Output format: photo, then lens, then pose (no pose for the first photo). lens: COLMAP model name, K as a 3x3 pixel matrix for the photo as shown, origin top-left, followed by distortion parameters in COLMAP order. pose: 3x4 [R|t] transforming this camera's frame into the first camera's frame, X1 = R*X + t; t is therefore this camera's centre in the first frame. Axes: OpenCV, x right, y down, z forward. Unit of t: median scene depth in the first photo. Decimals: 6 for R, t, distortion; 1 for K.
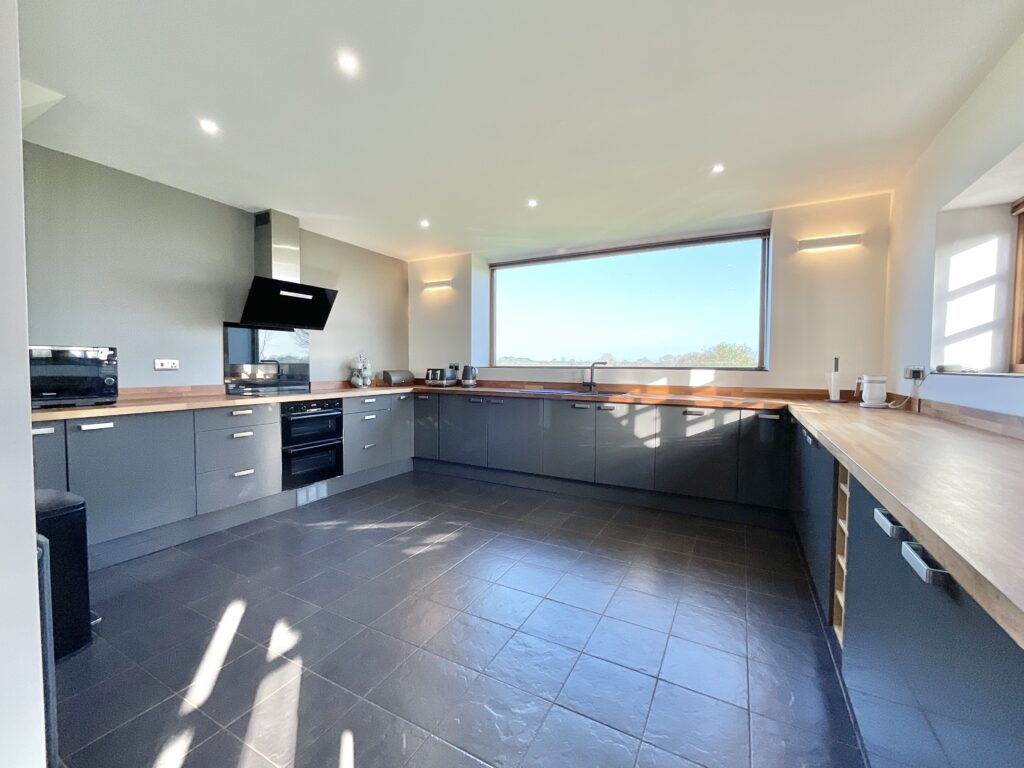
lens RADIAL K [[416.3, 0, 512.3], [0, 416.3, 388.0], [0, 0, 1]] dist [0.002049, 0.000051]
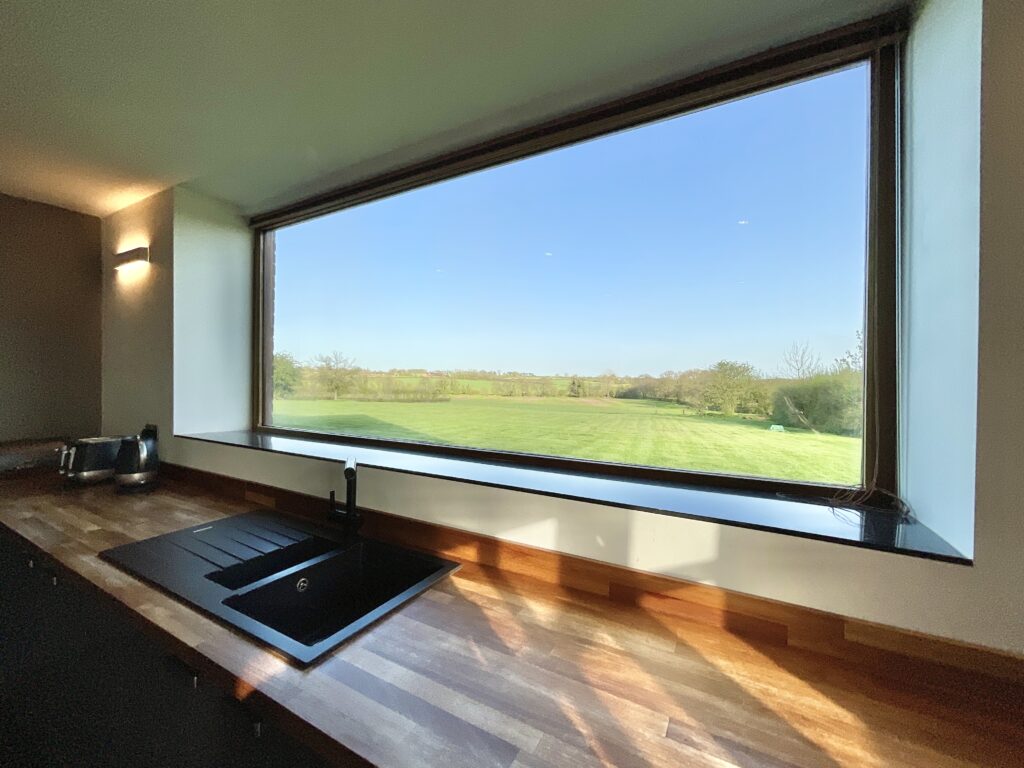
lens RADIAL K [[416.3, 0, 510.9], [0, 416.3, 385.4], [0, 0, 1]] dist [0.002049, 0.000051]
pose [[0.999934, 0.010213, -0.005302, 0.338750], [-0.010429, 0.999046, -0.042411, -0.112384], [0.004864, 0.042464, 0.999086, 0.697830]]
